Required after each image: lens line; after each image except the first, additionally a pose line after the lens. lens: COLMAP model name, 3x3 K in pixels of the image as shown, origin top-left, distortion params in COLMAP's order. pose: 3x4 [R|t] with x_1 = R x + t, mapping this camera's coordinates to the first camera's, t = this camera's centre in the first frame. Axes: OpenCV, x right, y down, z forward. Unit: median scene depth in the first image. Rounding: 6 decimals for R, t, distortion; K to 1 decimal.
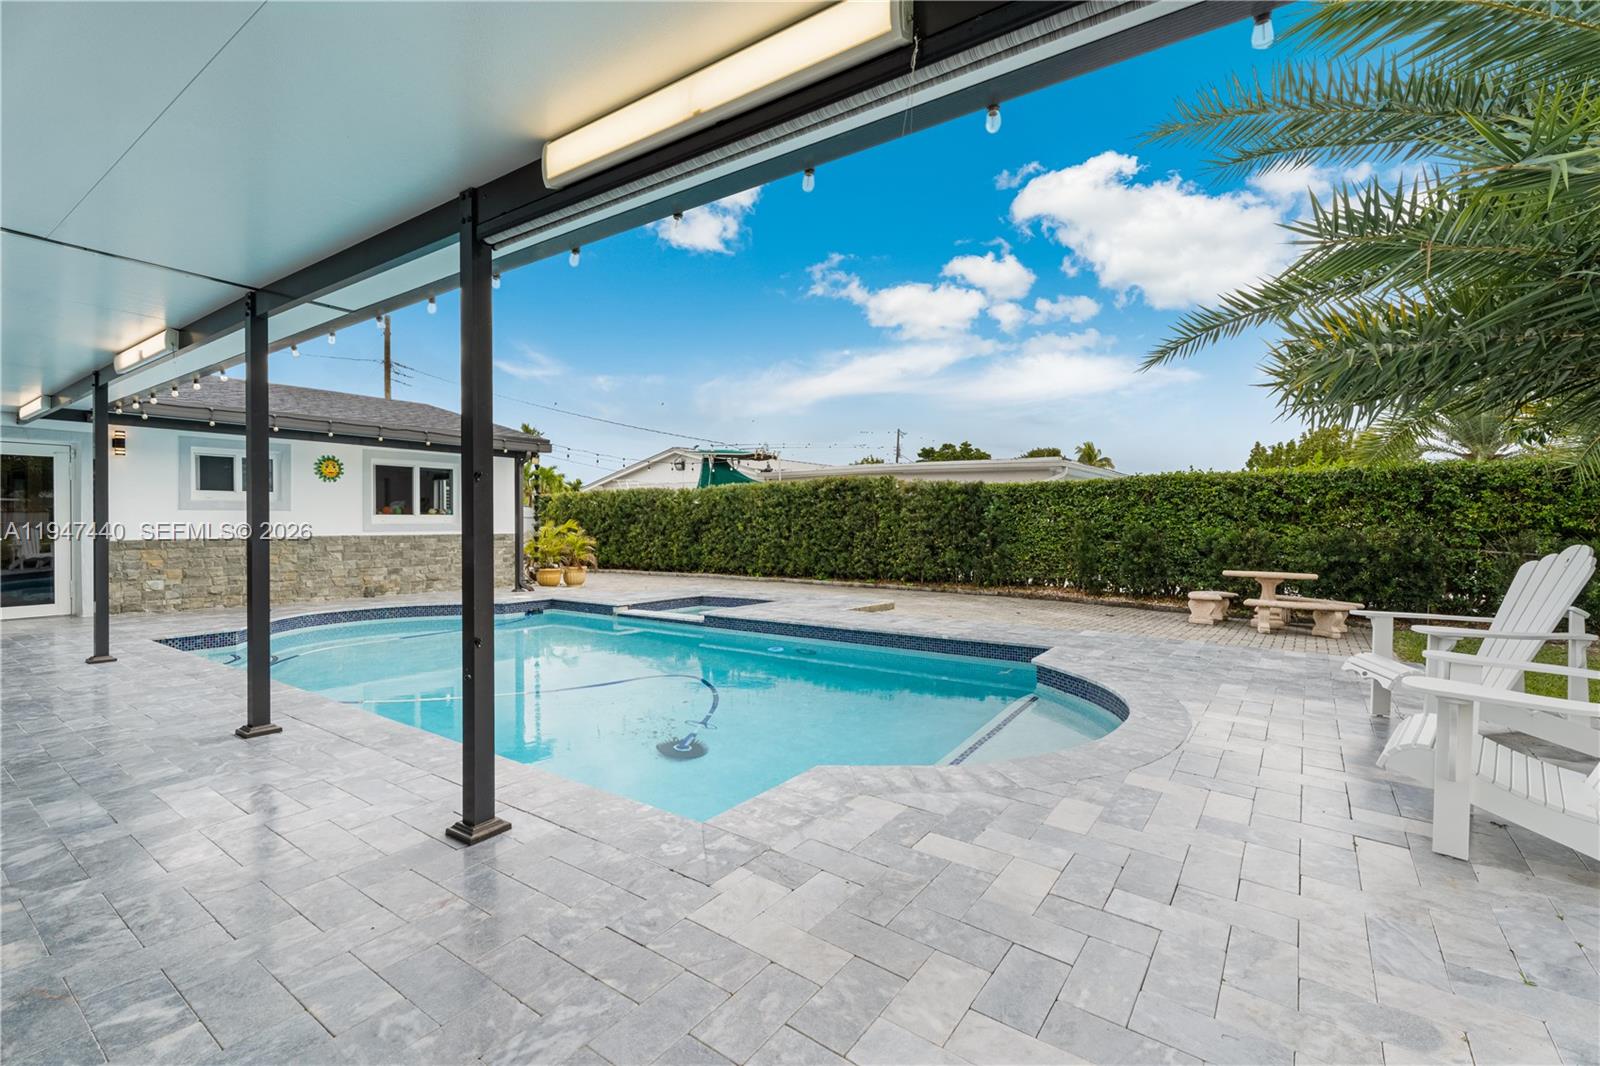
lens RADIAL K [[712.7, 0, 796.6], [0, 712.7, 521.4], [0, 0, 1]] dist [0.000886, 0.000166]
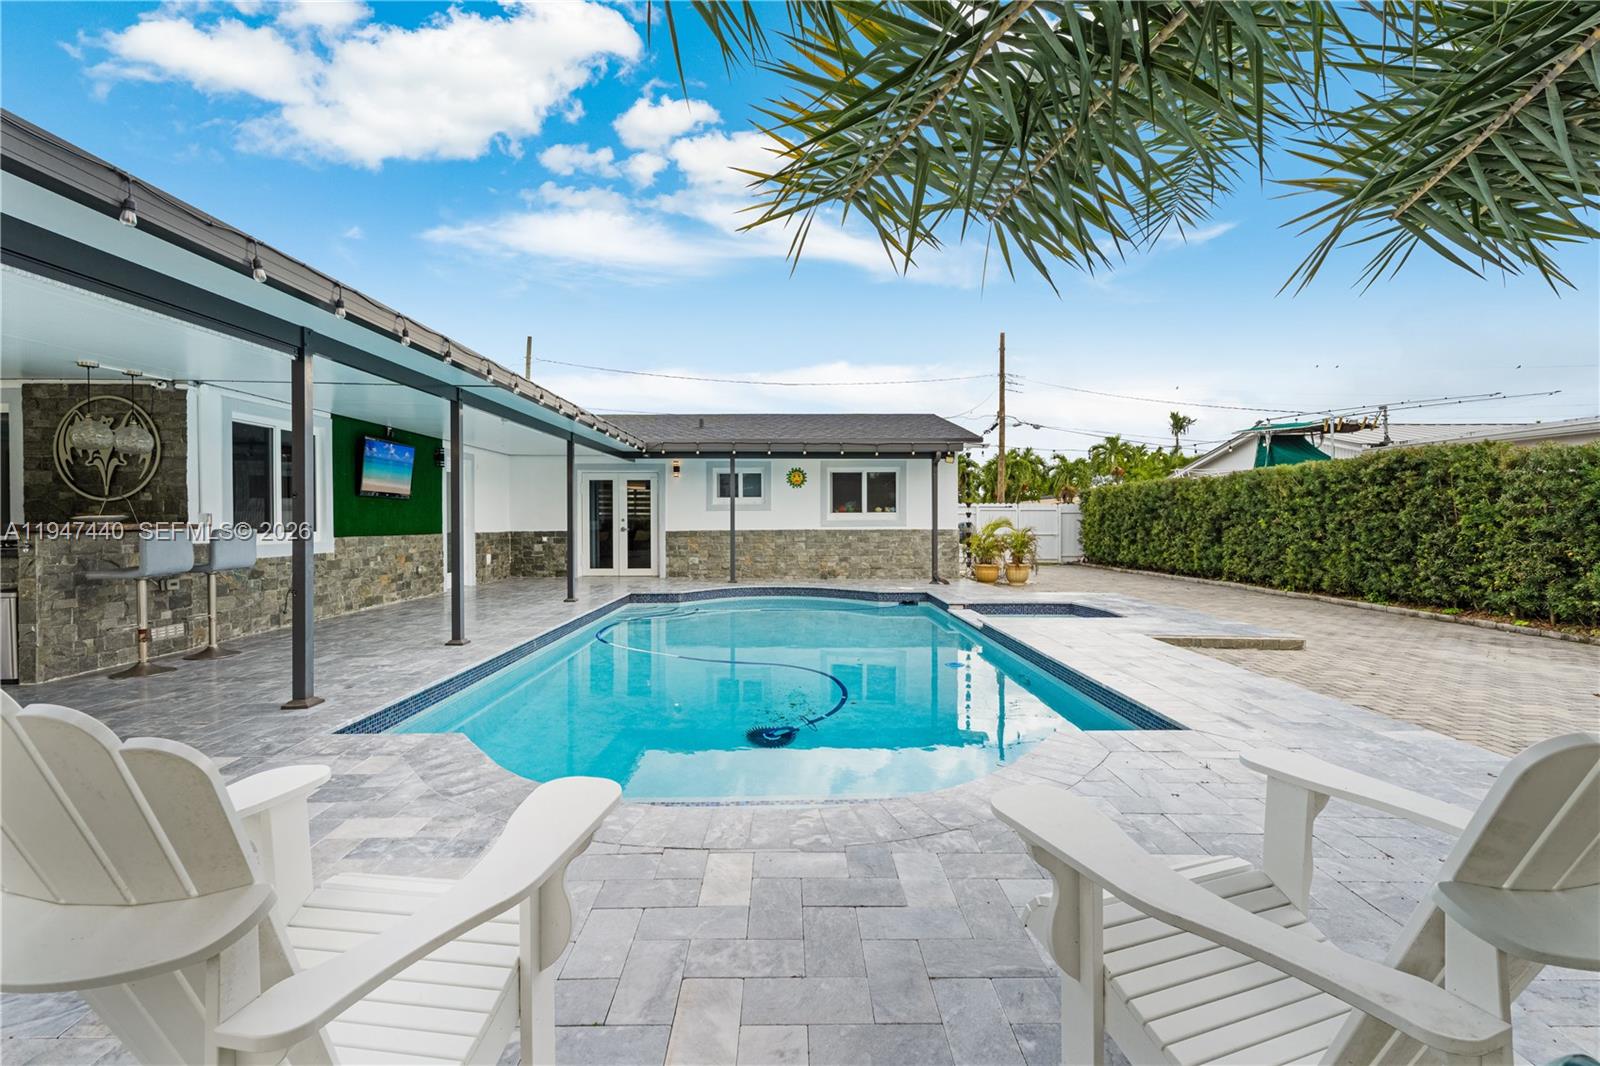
lens RADIAL K [[712.7, 0, 796.6], [0, 712.7, 521.4], [0, 0, 1]] dist [0.000886, 0.000166]
pose [[0.588790, 0.002471, -0.808282, 0.345320], [0.003505, 0.999978, 0.005611, -0.001598], [0.808279, -0.006136, 0.588768, 0.204420]]
